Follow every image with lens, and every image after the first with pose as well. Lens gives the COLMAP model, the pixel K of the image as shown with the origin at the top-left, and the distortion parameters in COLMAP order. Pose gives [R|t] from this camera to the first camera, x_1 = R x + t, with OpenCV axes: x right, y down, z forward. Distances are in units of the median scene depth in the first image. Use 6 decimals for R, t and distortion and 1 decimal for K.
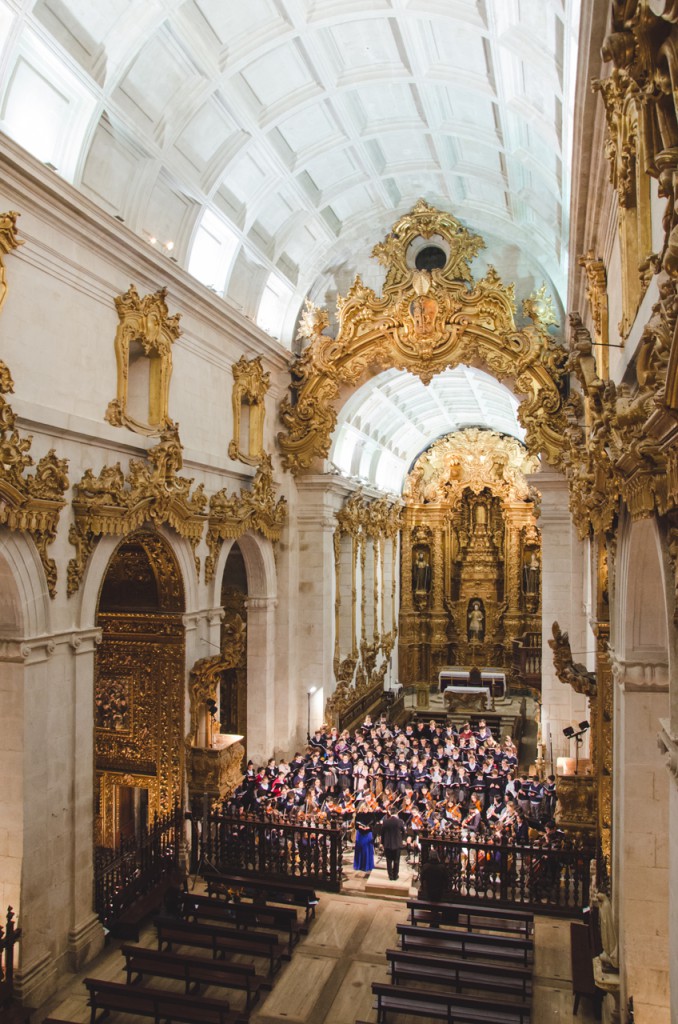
lens RADIAL K [[799.8, 0, 341.4], [0, 799.8, 508.8], [0, 0, 1]] dist [-0.165295, 0.139109]
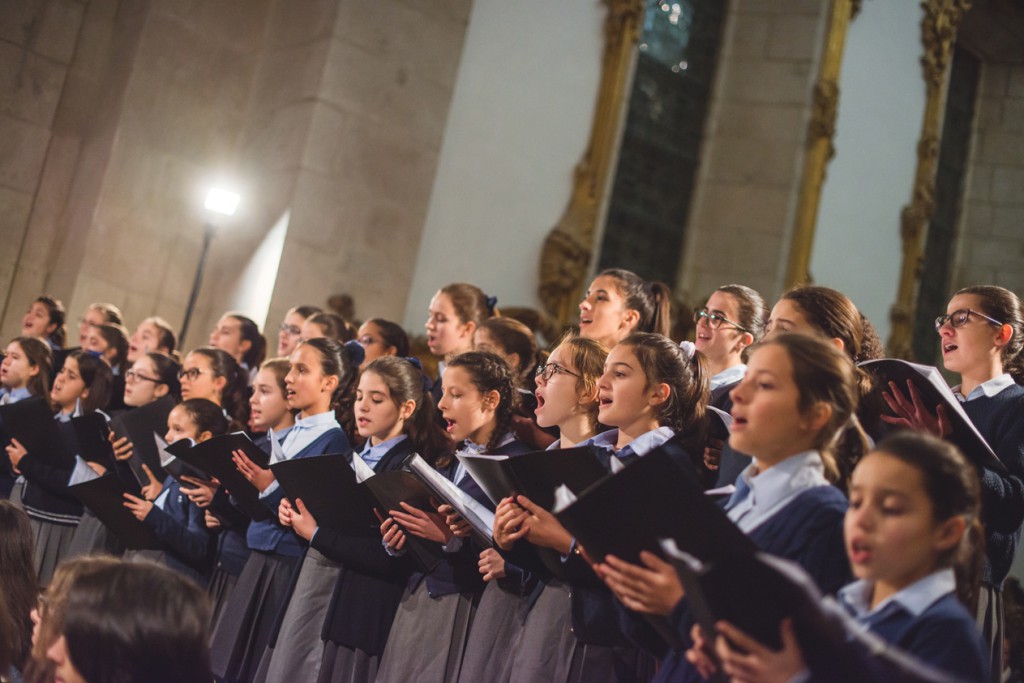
lens RADIAL K [[1470.1, 0, 509.5], [0, 1470.1, 342.4], [0, 0, 1]] dist [-0.134815, 0.066732]
pose [[0.816858, 0.064113, -0.573265, 0.142805], [-0.167903, 0.977200, -0.129960, 0.187544], [0.551862, 0.202412, 0.808998, 0.485183]]
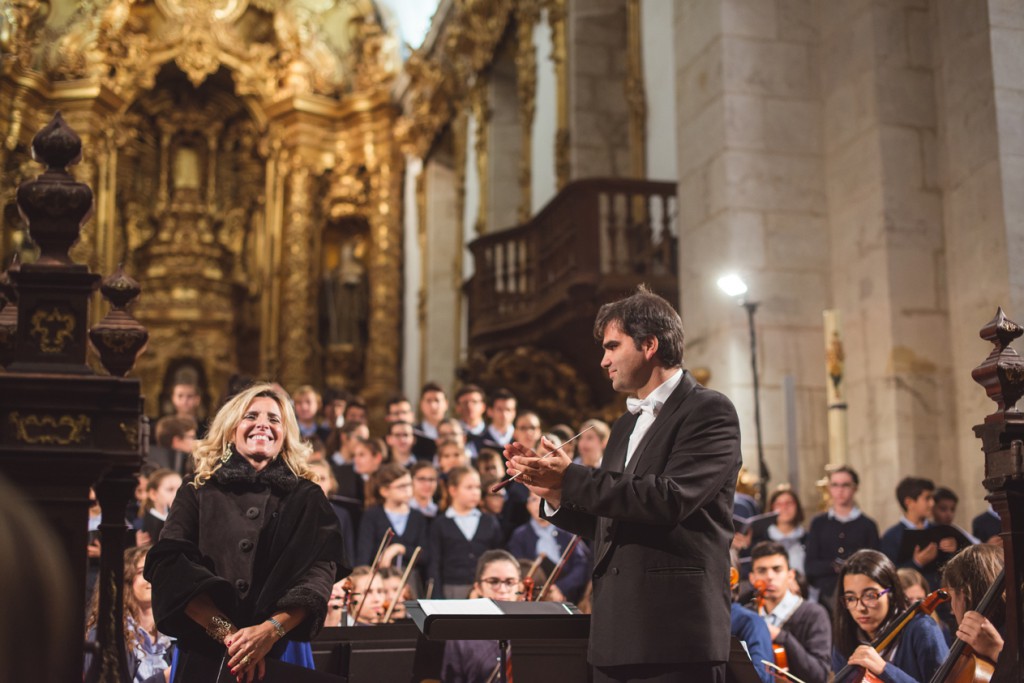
lens RADIAL K [[1476.6, 0, 509.4], [0, 1476.6, 343.1], [0, 0, 1]] dist [-0.145525, 0.133530]
pose [[0.874199, 0.070969, 0.480354, -0.016968], [-0.013643, 0.992461, -0.121800, 0.186211], [-0.485377, 0.099924, 0.868576, 0.377169]]
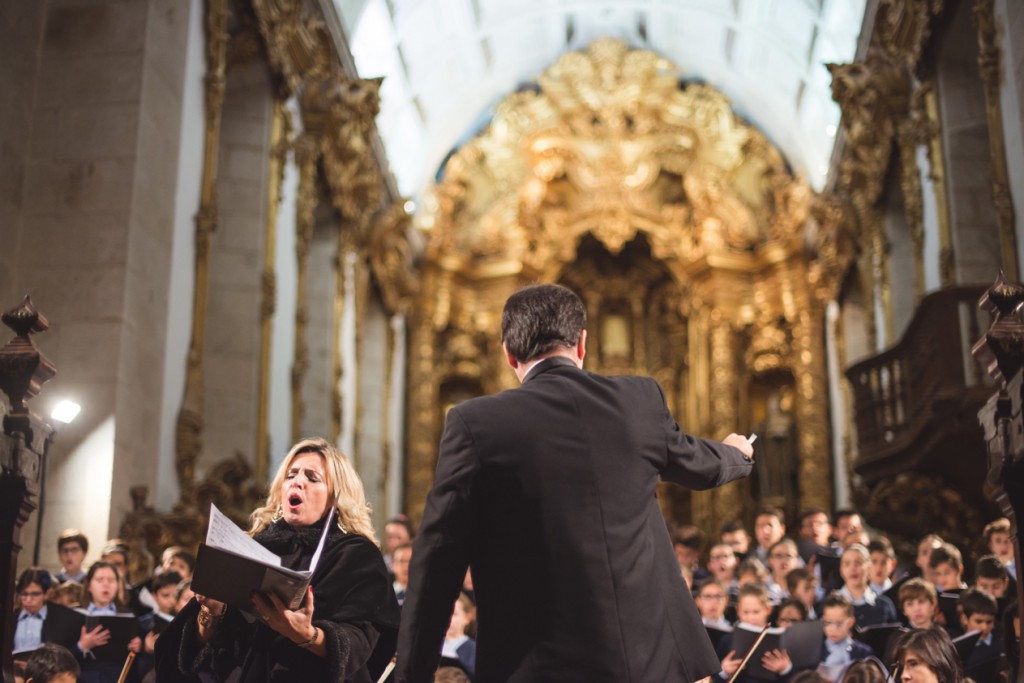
lens RADIAL K [[1476.6, 0, 509.4], [0, 1476.6, 343.1], [0, 0, 1]] dist [-0.145525, 0.133530]
pose [[0.985273, 0.043721, 0.165307, 0.011171], [-0.003691, 0.971971, -0.235071, 0.193300], [-0.170951, 0.230999, 0.957818, 0.373453]]
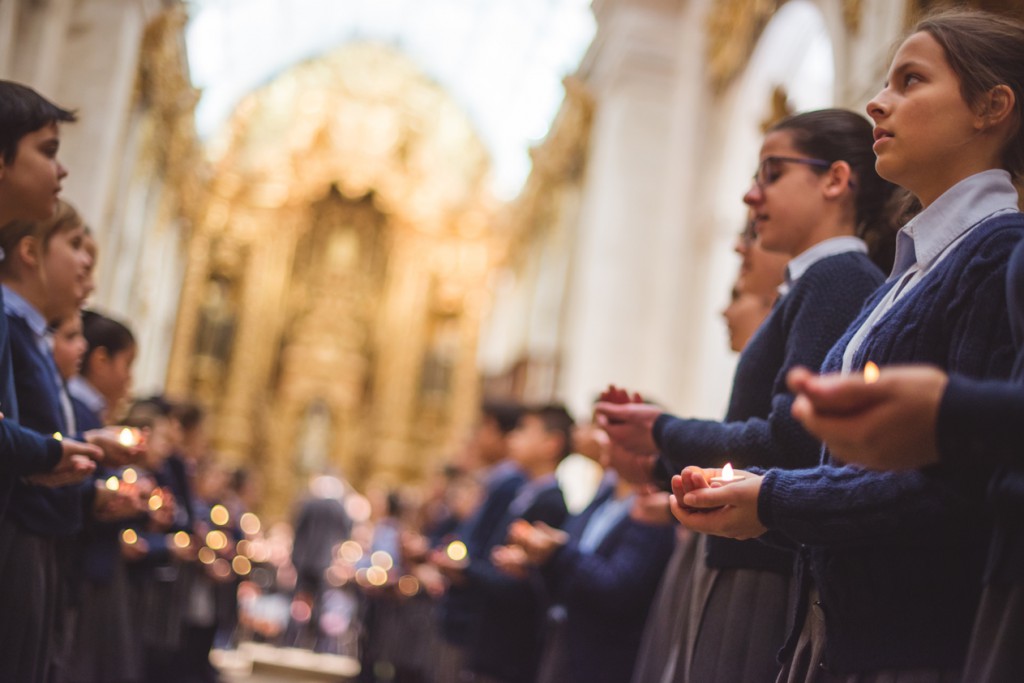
lens RADIAL K [[1470.1, 0, 509.5], [0, 1470.1, 342.4], [0, 0, 1]] dist [-0.134815, 0.066732]
pose [[0.912589, 0.182674, 0.365803, -0.057009], [-0.145405, 0.981159, -0.127218, 0.179620], [-0.382151, 0.062908, 0.921956, 0.142378]]
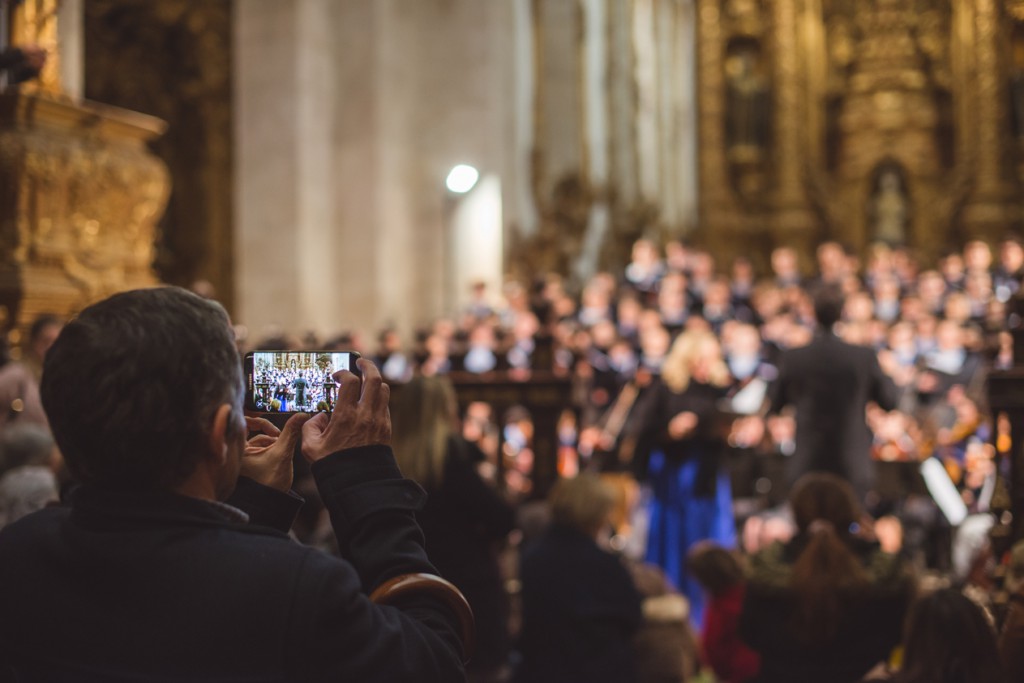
lens RADIAL K [[1476.6, 0, 509.4], [0, 1476.6, 343.1], [0, 0, 1]] dist [-0.145525, 0.133530]
pose [[0.999576, -0.021717, -0.019393, -0.005141], [0.022535, 0.998820, 0.043020, 0.169821], [0.018436, -0.043439, 0.998886, 0.280984]]
